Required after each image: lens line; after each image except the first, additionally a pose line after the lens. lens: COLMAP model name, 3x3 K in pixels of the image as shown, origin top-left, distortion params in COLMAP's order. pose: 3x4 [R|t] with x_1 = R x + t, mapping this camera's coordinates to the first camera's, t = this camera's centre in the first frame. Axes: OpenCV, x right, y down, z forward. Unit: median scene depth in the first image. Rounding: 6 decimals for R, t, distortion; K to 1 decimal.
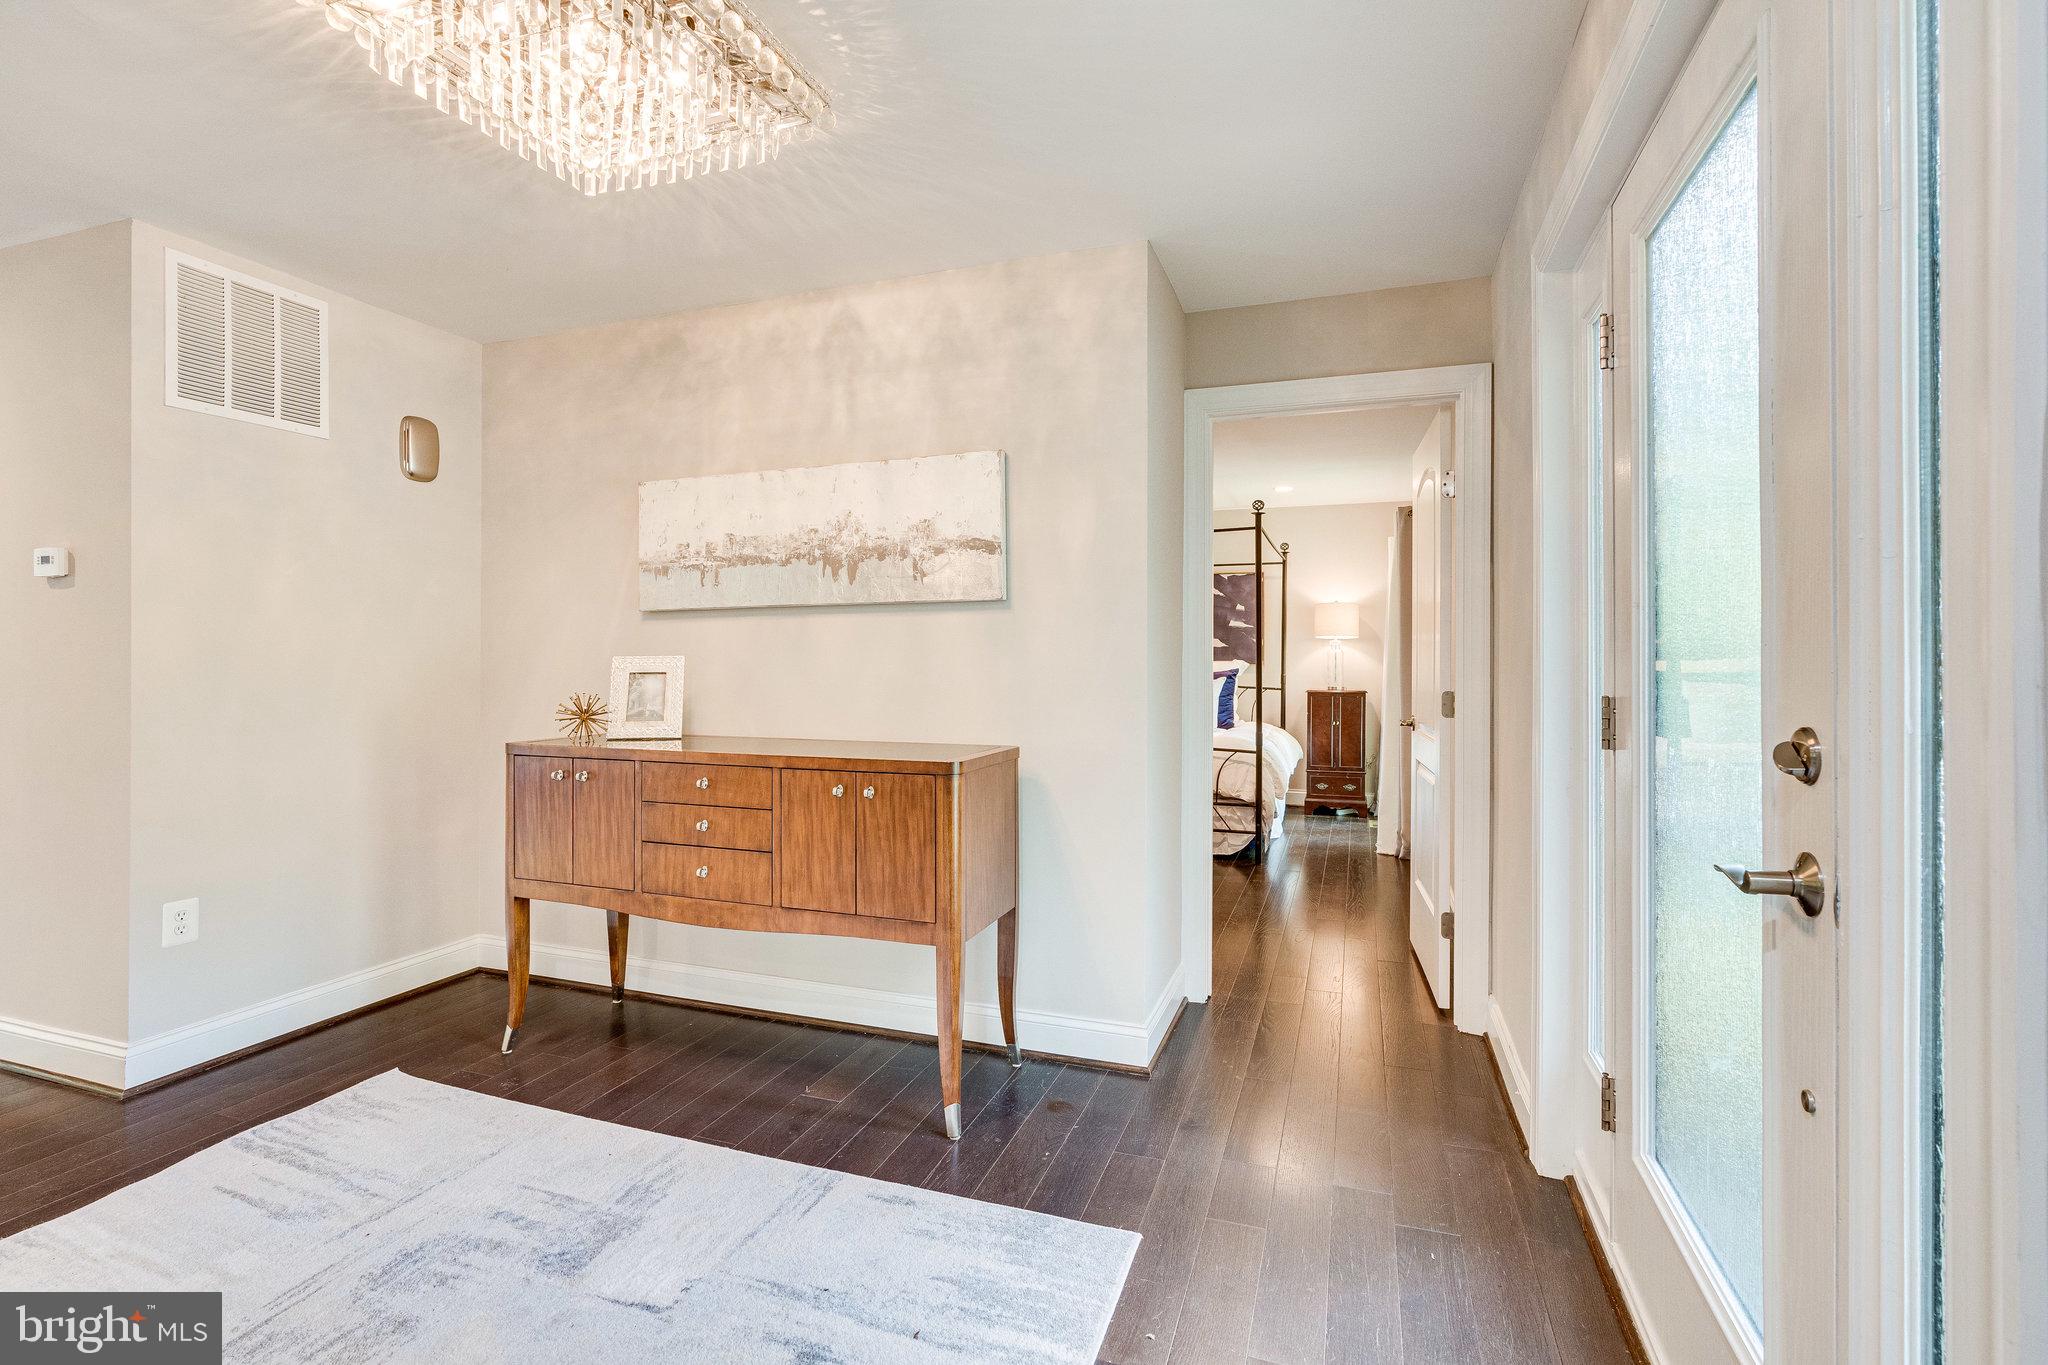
lens RADIAL K [[937.3, 0, 1023.8], [0, 937.3, 659.9], [0, 0, 1]] dist [0.007891, -0.000100]
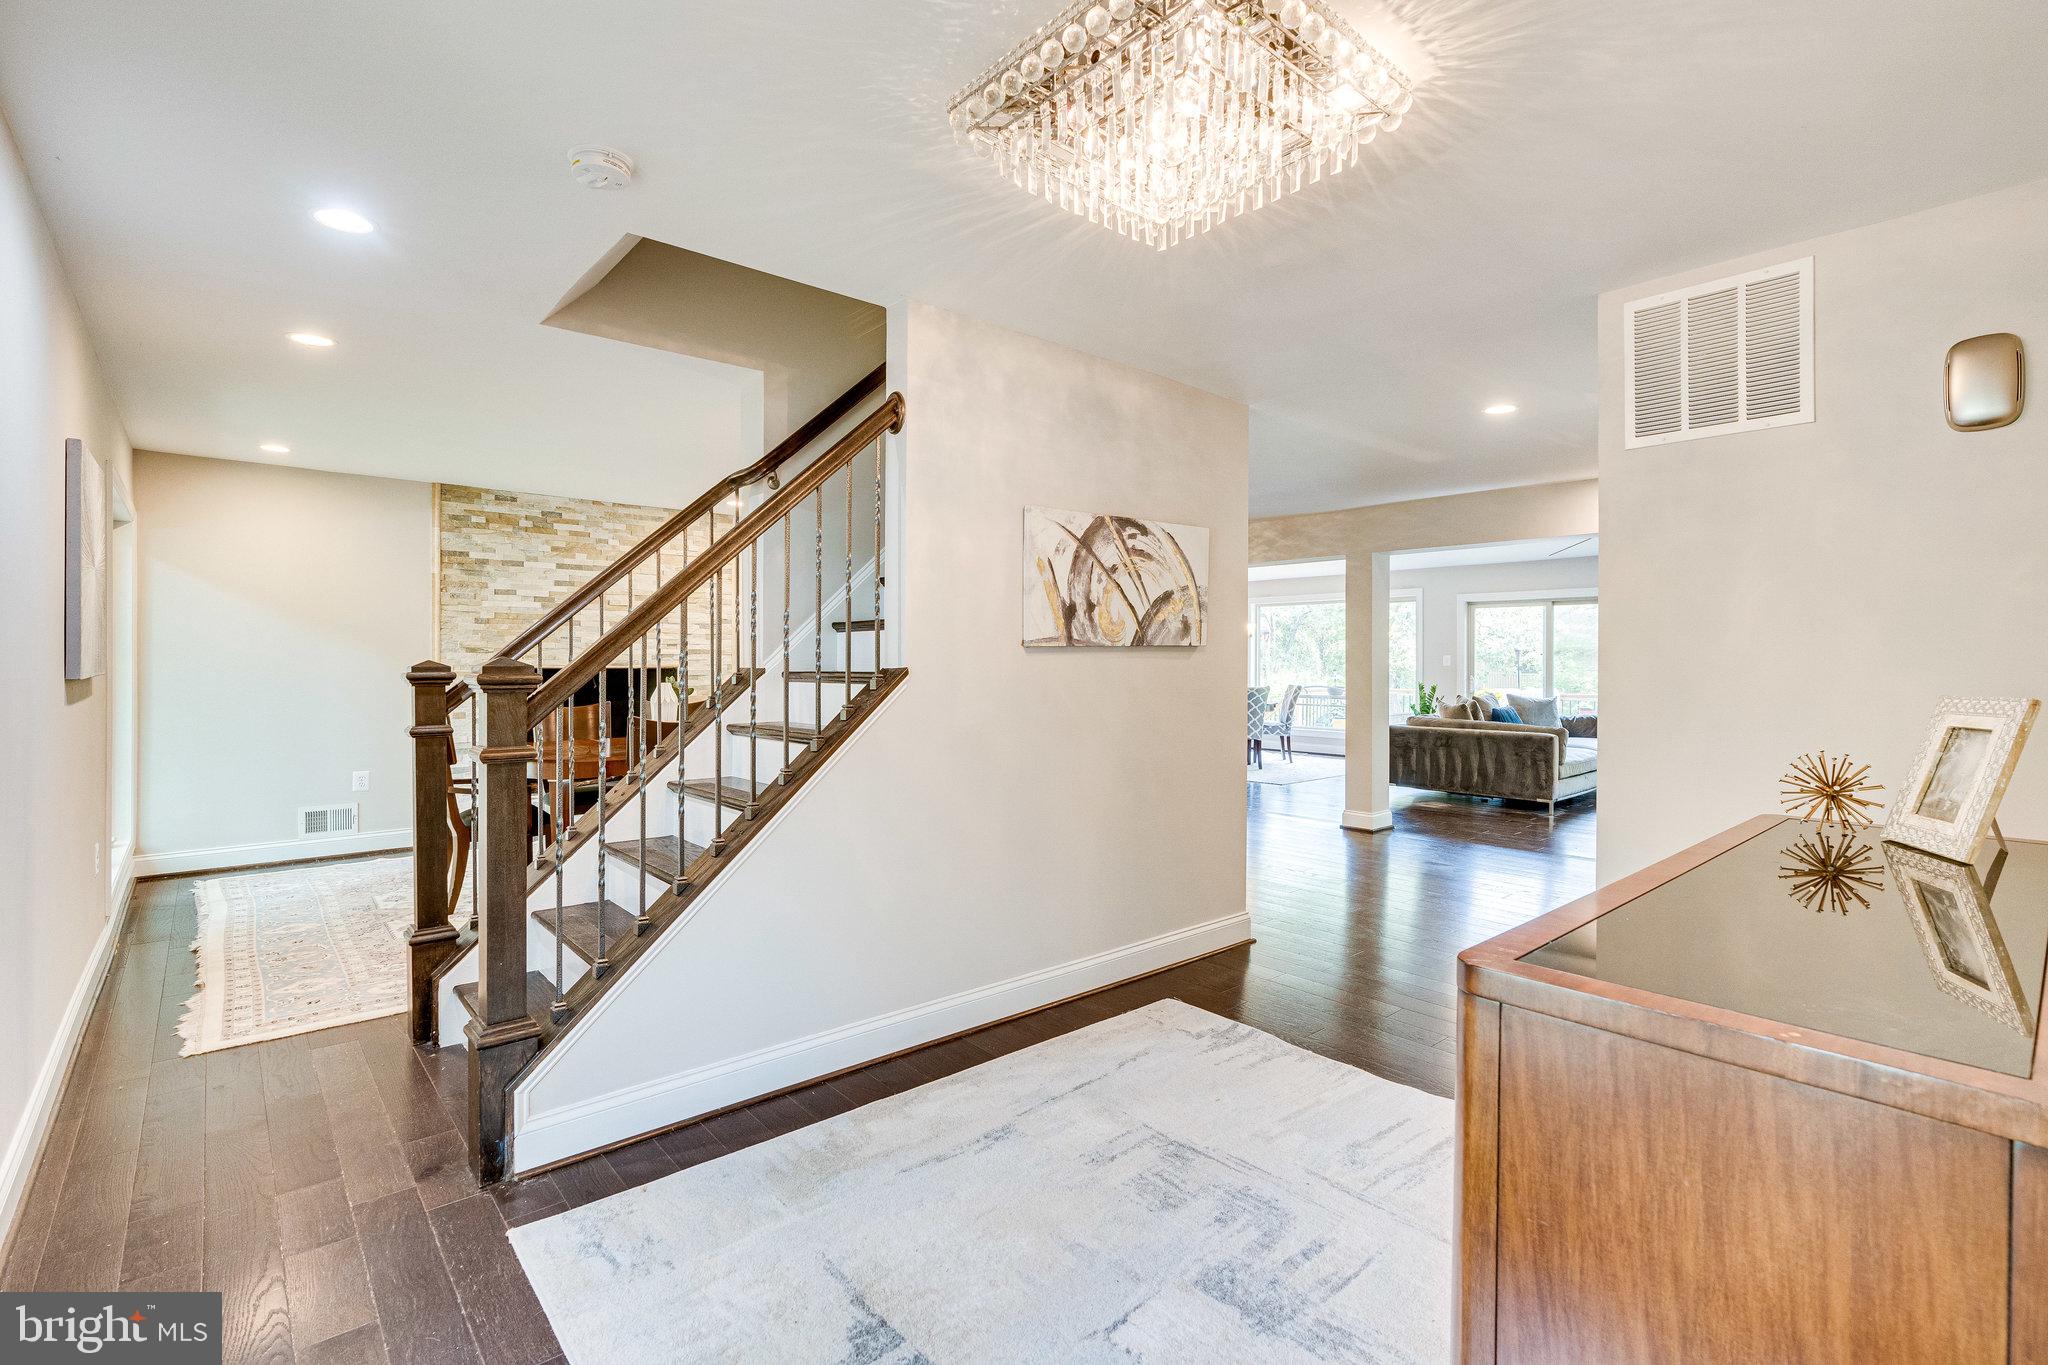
lens RADIAL K [[937.3, 0, 1023.8], [0, 937.3, 659.9], [0, 0, 1]] dist [0.007891, -0.000100]
pose [[-0.486410, -0.000832, -0.873730, 0.325226], [-0.002782, 0.999996, 0.000597, -0.025814], [0.873726, 0.002721, -0.486411, 0.827786]]
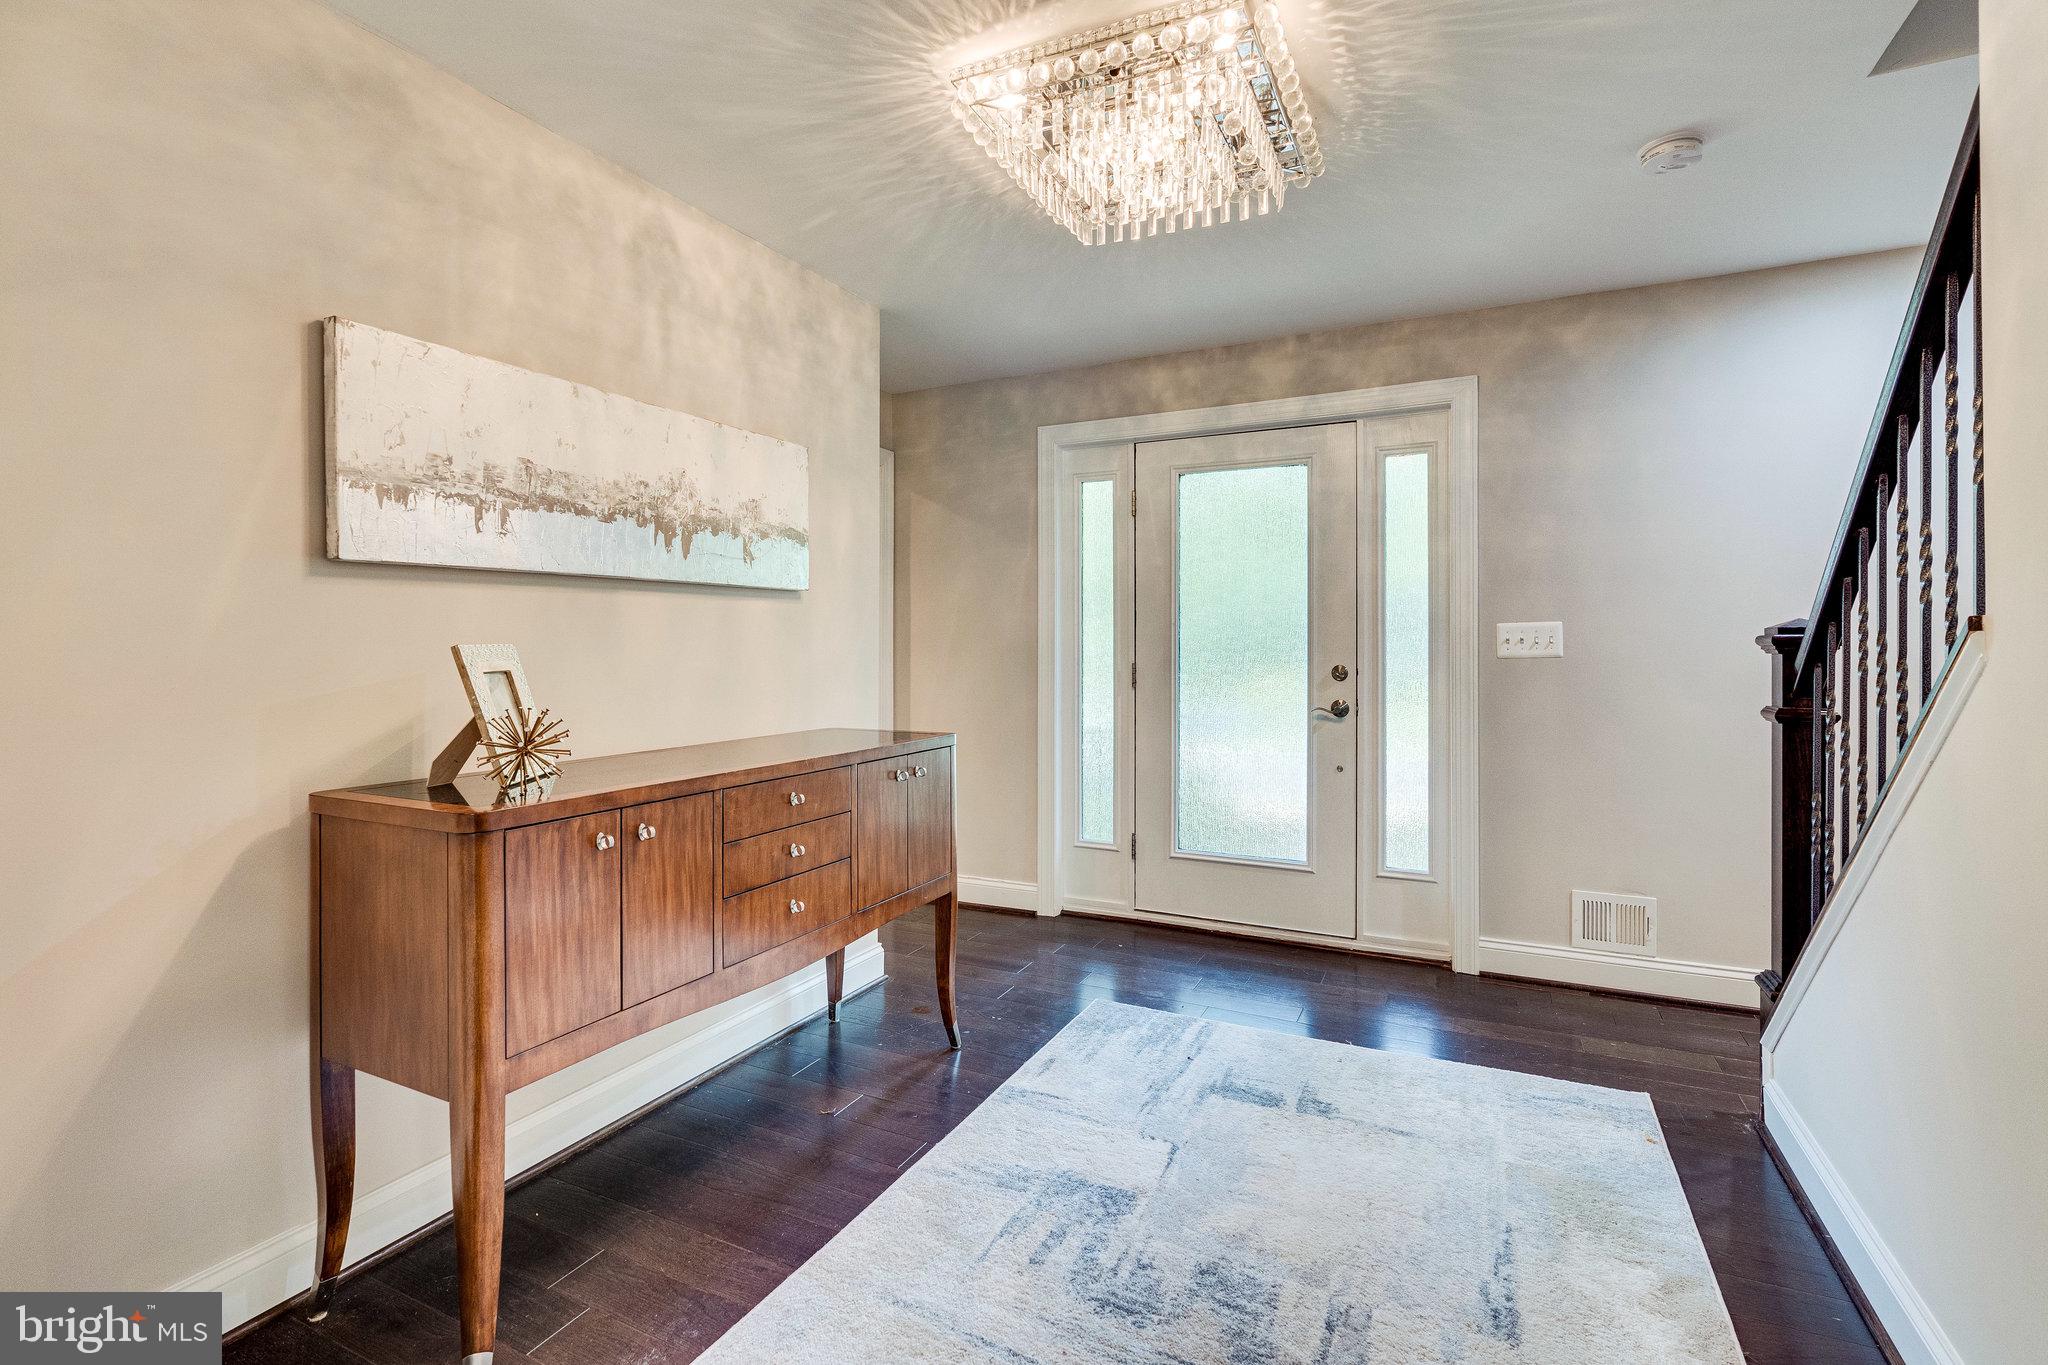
lens RADIAL K [[935.6, 0, 1020.5], [0, 935.6, 641.3], [0, 0, 1]] dist [0.013228, 0.000836]
pose [[0.118291, 0.002331, 0.992976, -0.999104], [-0.000256, 0.999997, -0.002317, -0.005026], [-0.992979, 0.000019, 0.118291, 0.619215]]
